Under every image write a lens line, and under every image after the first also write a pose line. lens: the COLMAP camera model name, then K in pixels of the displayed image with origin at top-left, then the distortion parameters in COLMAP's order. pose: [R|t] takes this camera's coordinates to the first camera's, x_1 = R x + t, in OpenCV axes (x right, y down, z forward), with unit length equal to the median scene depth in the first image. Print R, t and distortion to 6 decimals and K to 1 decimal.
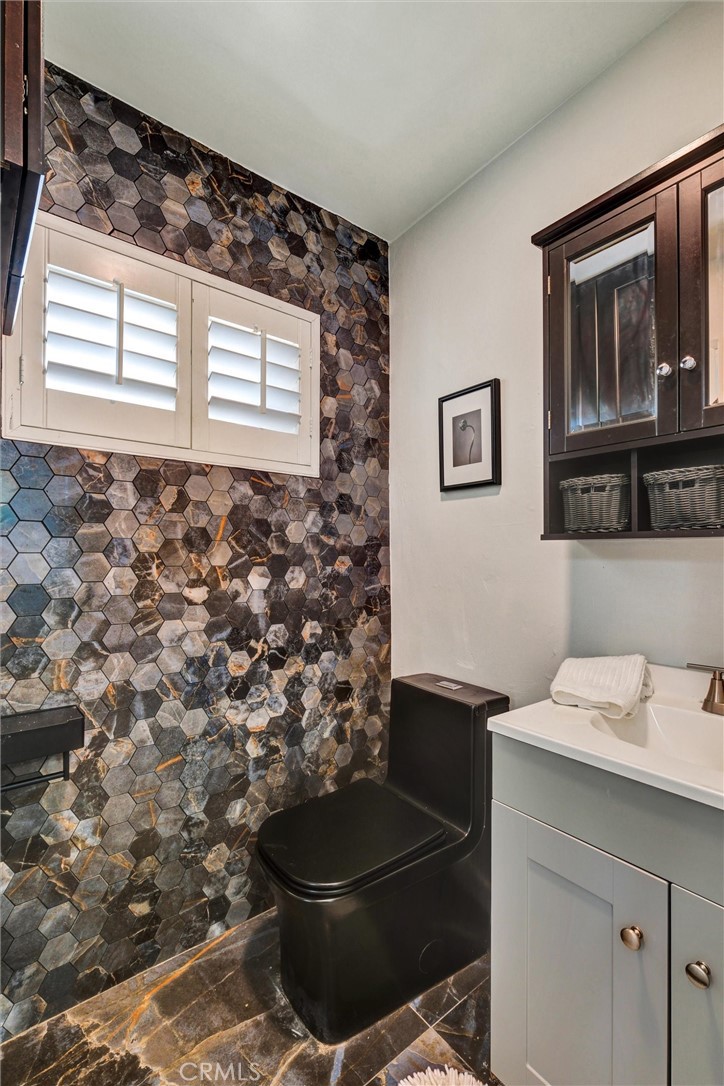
lens RADIAL K [[482.8, 0, 366.1], [0, 482.8, 548.3], [0, 0, 1]] dist [-0.002491, 0.000764]
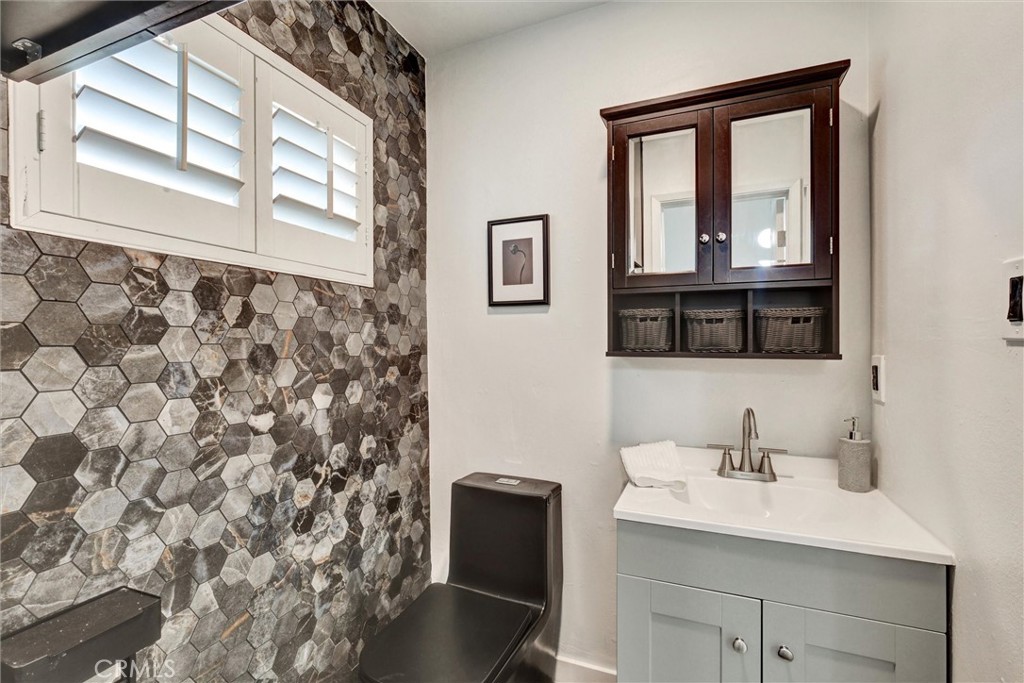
lens RADIAL K [[455.2, 0, 520.5], [0, 455.2, 339.8], [0, 0, 1]] dist [-0.002491, 0.000764]
pose [[0.877660, -0.002791, 0.479275, -0.325264], [-0.000620, 0.999976, 0.006958, -0.055903], [-0.479283, -0.006404, 0.877637, 0.061797]]
